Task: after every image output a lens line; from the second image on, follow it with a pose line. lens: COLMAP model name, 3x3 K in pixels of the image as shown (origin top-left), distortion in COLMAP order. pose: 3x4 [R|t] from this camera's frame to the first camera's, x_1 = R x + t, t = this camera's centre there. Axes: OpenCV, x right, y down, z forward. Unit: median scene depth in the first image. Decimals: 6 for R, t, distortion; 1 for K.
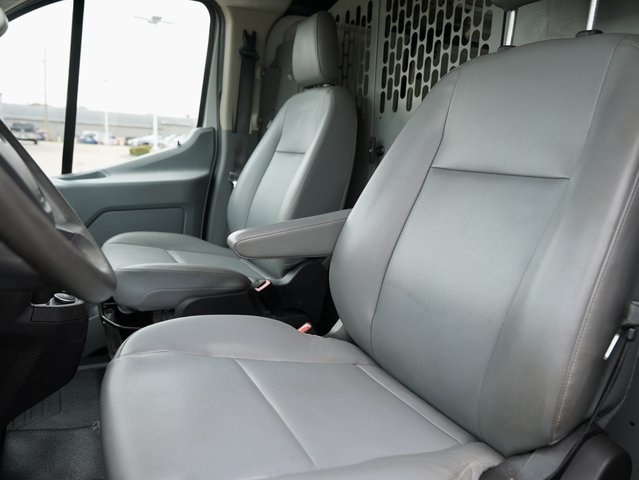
lens RADIAL K [[478.2, 0, 319.5], [0, 478.2, 240.0], [0, 0, 1]] dist [0.004755, 0.005277]
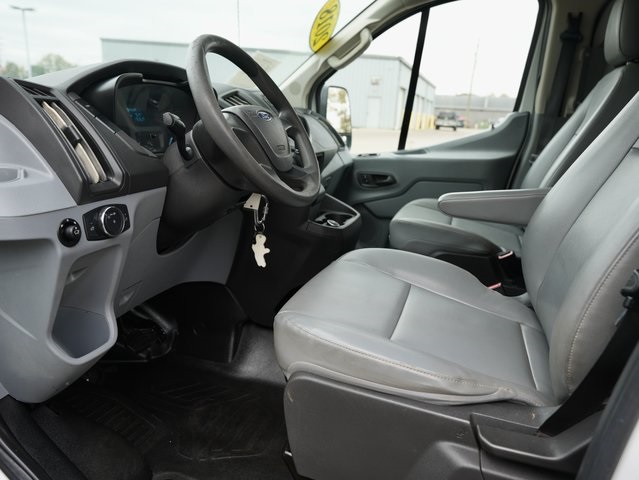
lens RADIAL K [[478.2, 0, 319.5], [0, 478.2, 240.0], [0, 0, 1]] dist [0.004755, 0.005277]
pose [[0.697459, 0.169014, -0.696409, 0.246802], [-0.151167, 0.984622, 0.087567, 0.020955], [0.700500, 0.044199, 0.712283, -0.062147]]
